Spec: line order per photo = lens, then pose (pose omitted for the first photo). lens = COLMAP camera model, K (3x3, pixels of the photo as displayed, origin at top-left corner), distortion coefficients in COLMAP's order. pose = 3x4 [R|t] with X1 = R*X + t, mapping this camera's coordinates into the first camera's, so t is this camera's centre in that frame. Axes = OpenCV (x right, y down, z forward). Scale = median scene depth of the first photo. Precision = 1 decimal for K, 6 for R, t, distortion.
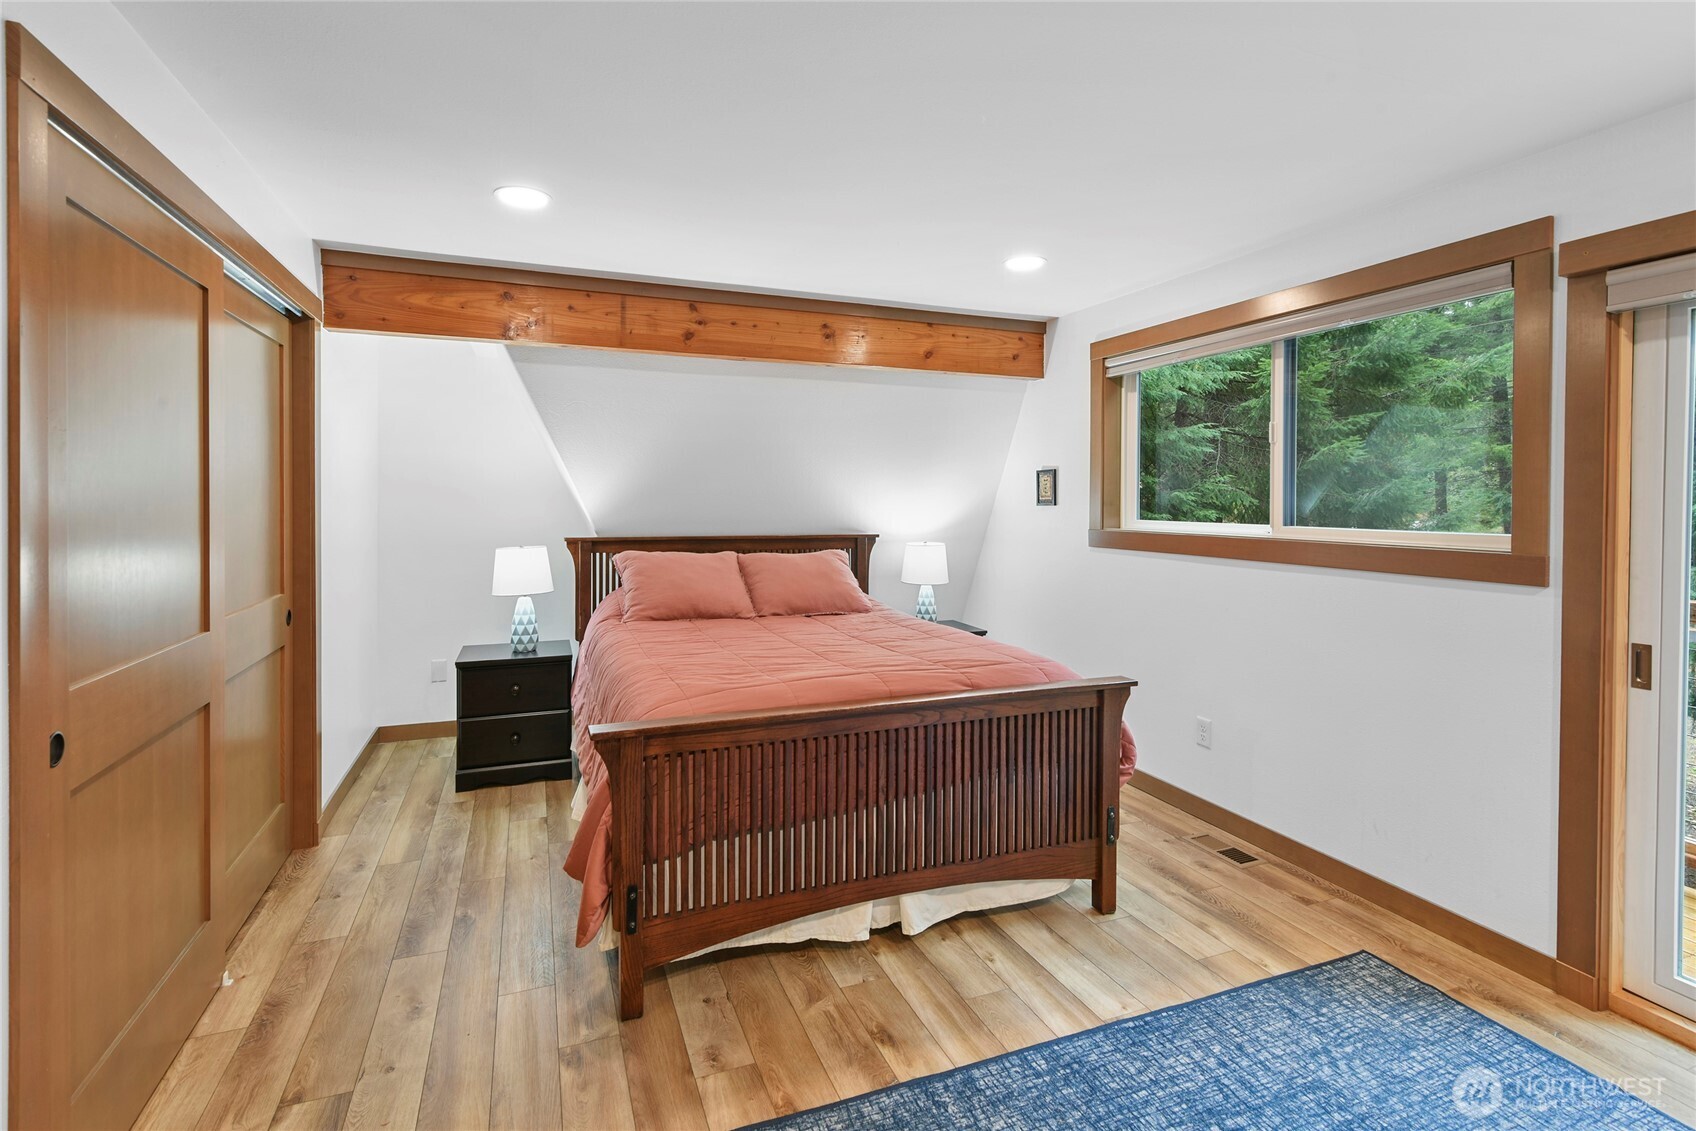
lens RADIAL K [[792.4, 0, 841.7], [0, 792.4, 503.3], [0, 0, 1]] dist [0.001169, -0.000083]
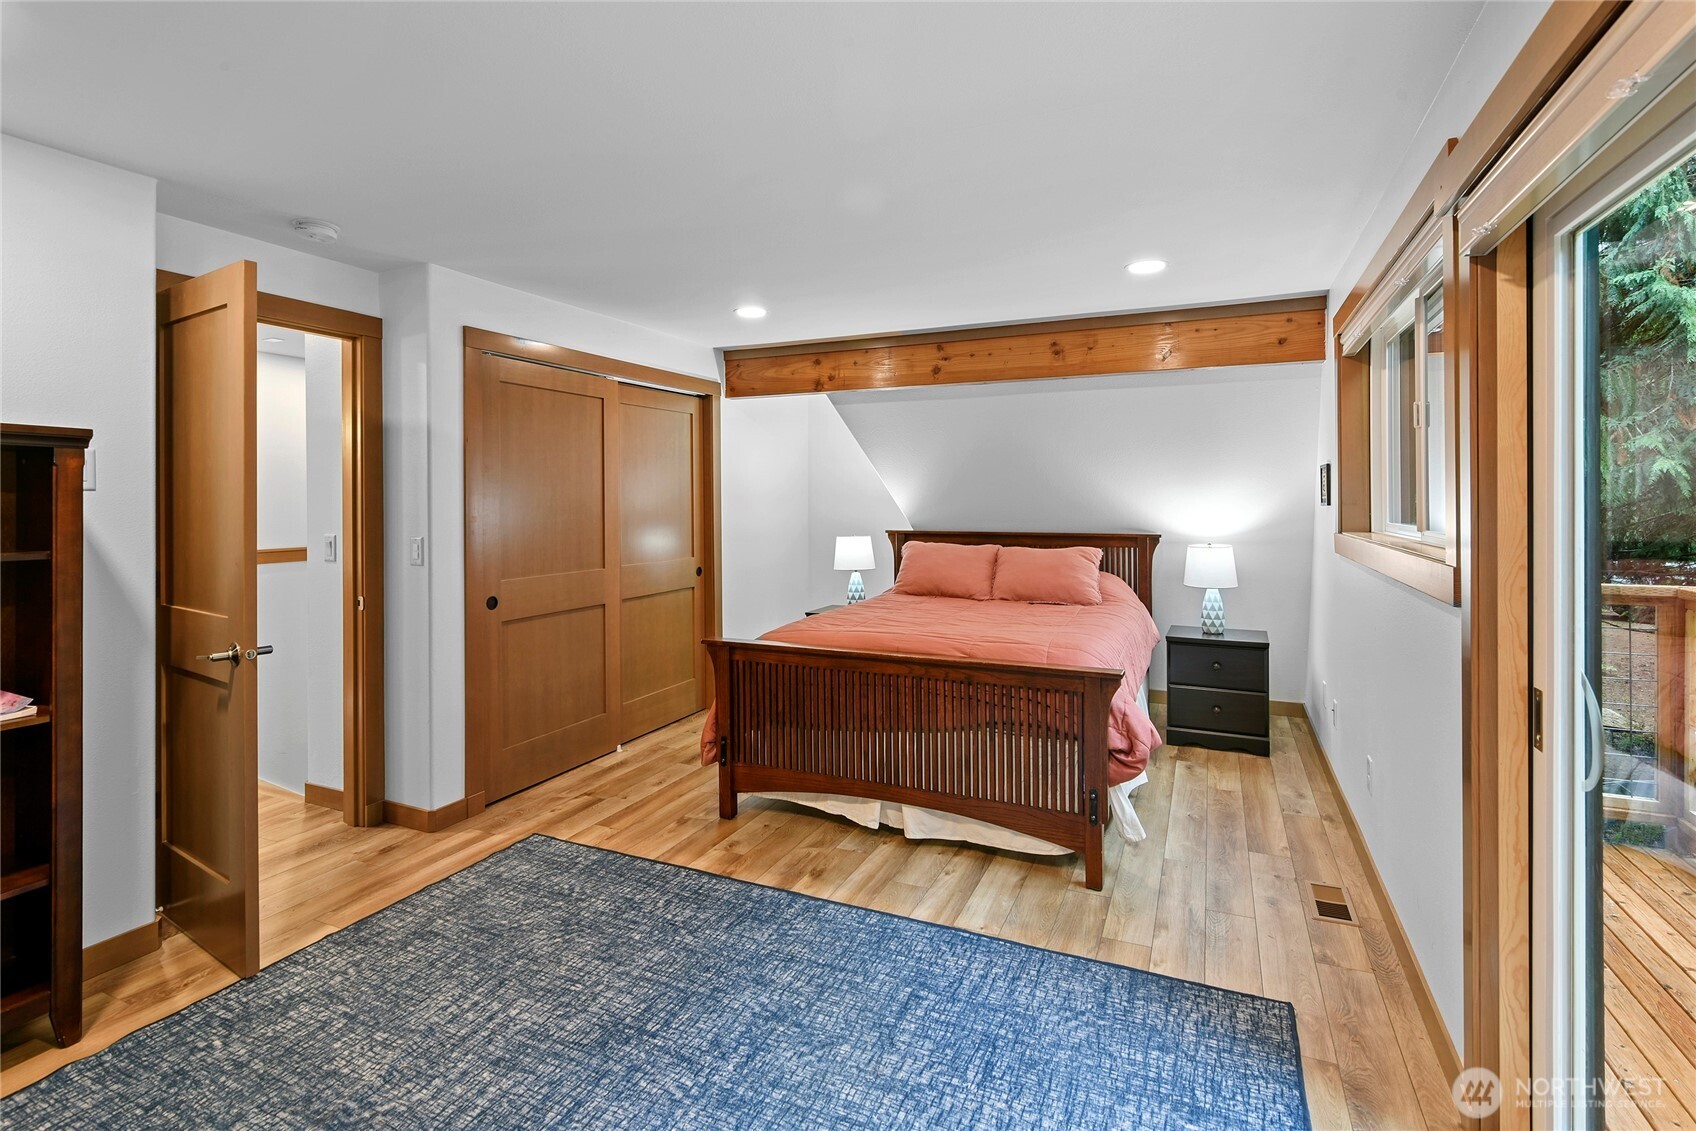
lens RADIAL K [[806.6, 0, 849.1], [0, 806.6, 497.6], [0, 0, 1]] dist [-0.000671, -0.000087]
pose [[0.701699, -0.008221, -0.712426, 0.916534], [0.002045, 0.999953, -0.009524, 0.002419], [0.712471, 0.005226, 0.701682, 0.006438]]
